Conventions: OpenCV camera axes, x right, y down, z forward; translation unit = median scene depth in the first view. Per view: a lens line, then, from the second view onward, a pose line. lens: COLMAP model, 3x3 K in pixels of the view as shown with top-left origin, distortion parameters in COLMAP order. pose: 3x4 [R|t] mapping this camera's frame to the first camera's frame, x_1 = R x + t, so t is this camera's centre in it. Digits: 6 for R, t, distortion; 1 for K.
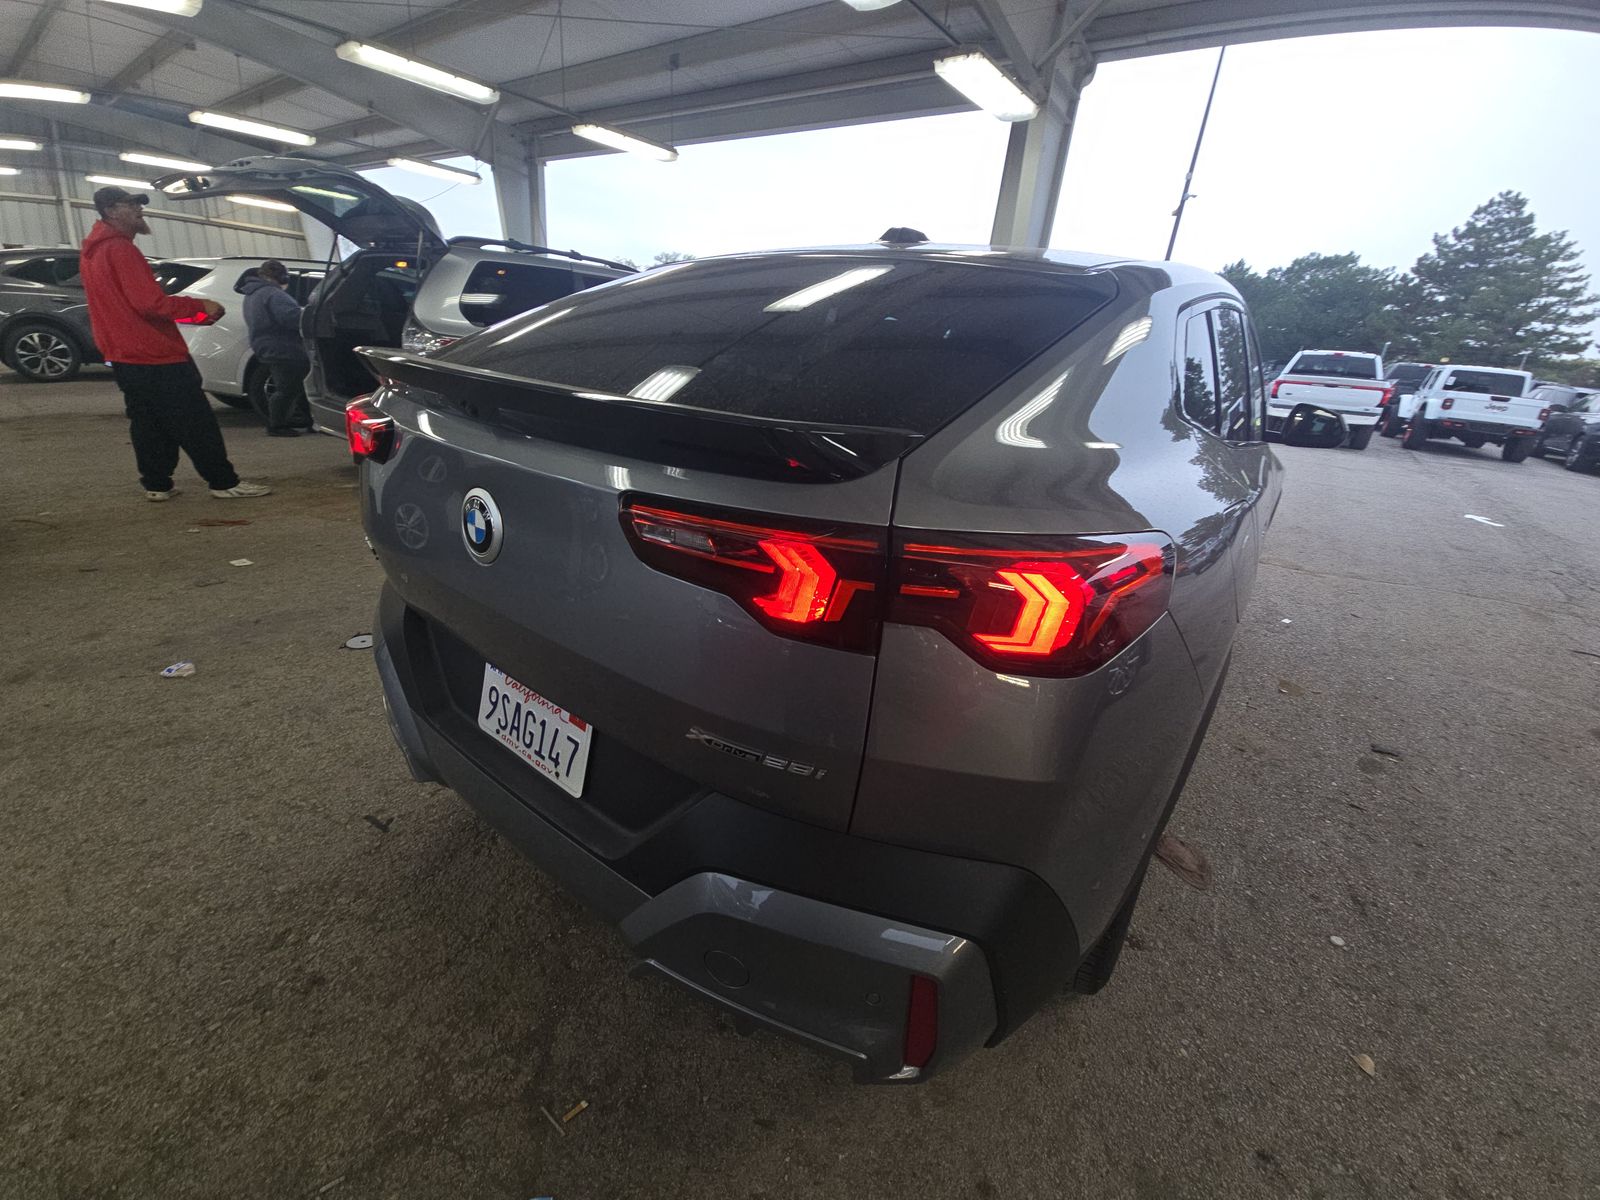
lens RADIAL K [[638.7, 0, 800.3], [0, 638.7, 611.3], [0, 0, 1]] dist [0.026106, -0.020067]
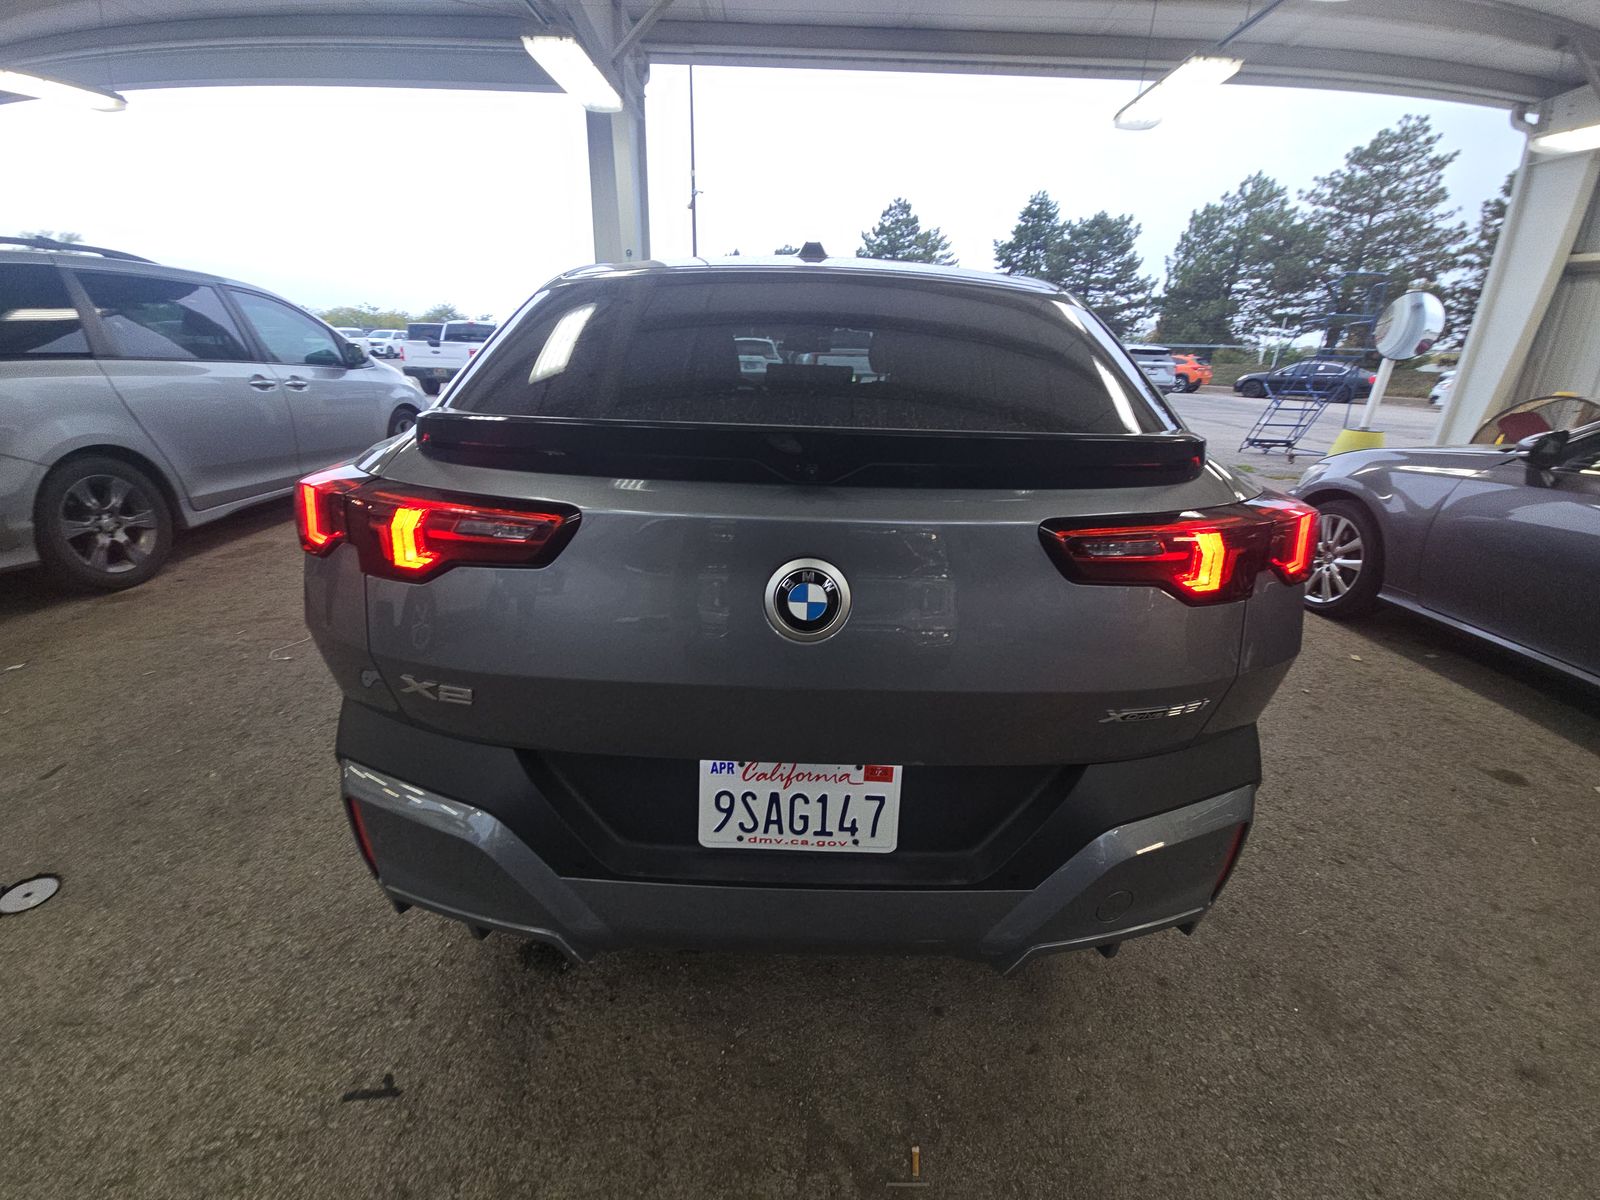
lens RADIAL K [[638.7, 0, 800.3], [0, 638.7, 611.3], [0, 0, 1]] dist [0.026106, -0.020067]
pose [[0.798922, -0.276750, 0.533979, -0.186666], [0.266841, 0.958778, 0.097677, -0.039578], [-0.538999, 0.064451, 0.839837, 0.052697]]
